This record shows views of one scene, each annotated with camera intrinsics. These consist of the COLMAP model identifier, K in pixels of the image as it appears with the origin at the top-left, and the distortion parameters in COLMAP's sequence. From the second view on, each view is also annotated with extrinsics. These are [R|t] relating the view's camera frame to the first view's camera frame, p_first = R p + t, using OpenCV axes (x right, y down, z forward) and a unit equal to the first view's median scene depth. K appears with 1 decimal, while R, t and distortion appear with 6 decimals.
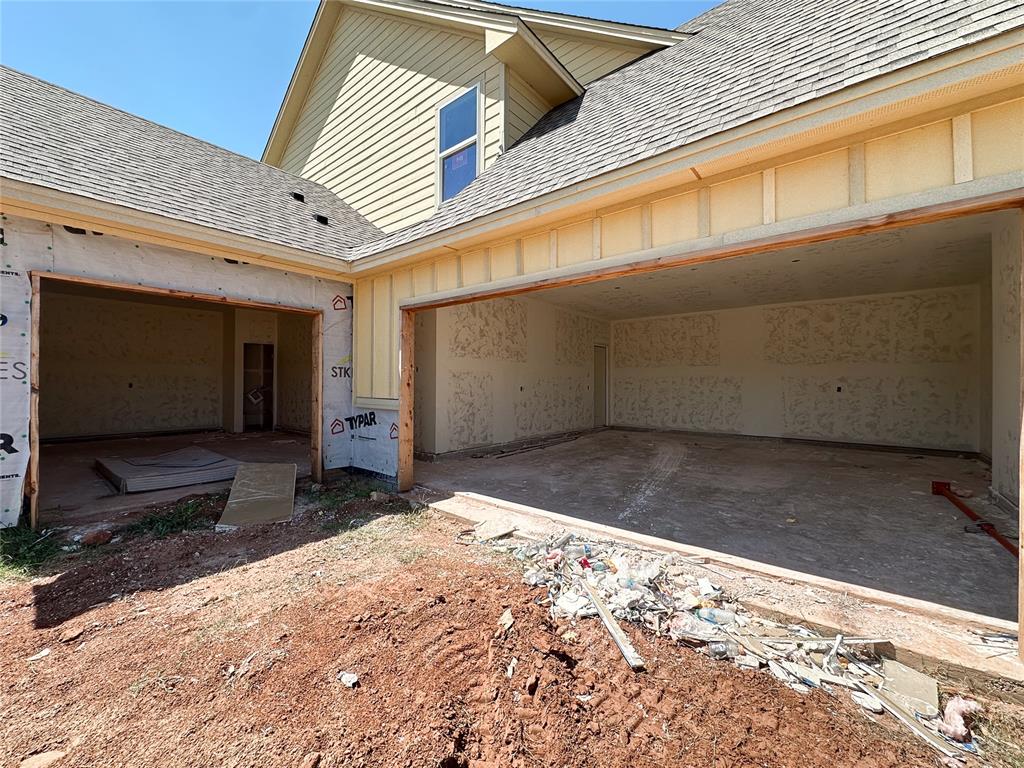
lens RADIAL K [[430.8, 0, 534.2], [0, 430.8, 380.0], [0, 0, 1]] dist [-0.002415, 0.000063]
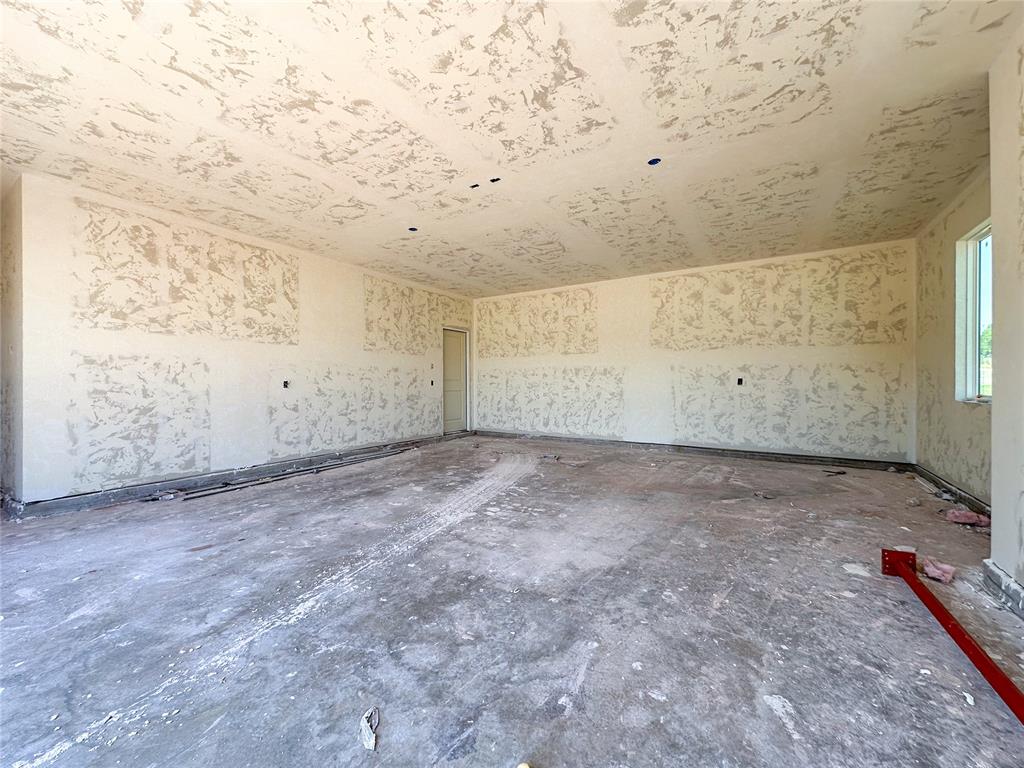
lens RADIAL K [[412.3, 0, 512.5], [0, 412.3, 380.6], [0, 0, 1]] dist [-0.004093, 0.000725]
pose [[0.996603, -0.008188, 0.081946, 0.259408], [0.007741, 0.999953, 0.005767, 0.013248], [-0.081989, -0.005113, 0.996620, 0.320669]]
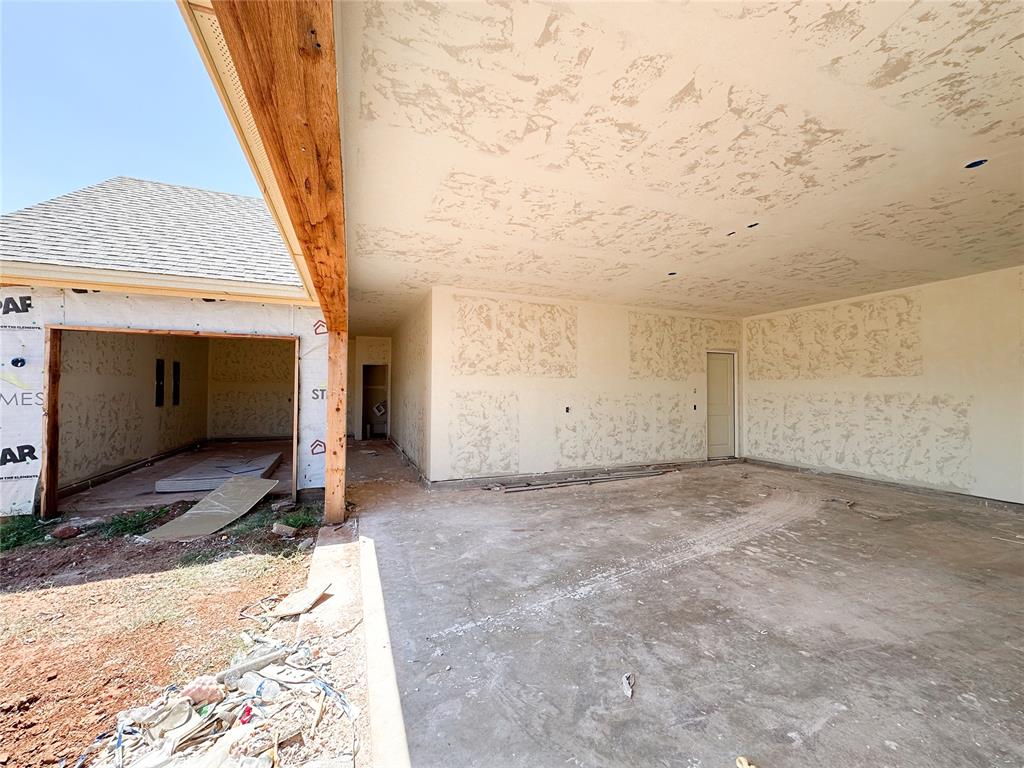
lens RADIAL K [[412.3, 0, 512.5], [0, 412.3, 380.6], [0, 0, 1]] dist [-0.004093, 0.000725]
pose [[0.856936, -0.011700, -0.515290, 0.282512], [0.001353, 0.999790, -0.020450, -0.019166], [0.515421, 0.016827, 0.856772, 0.245848]]
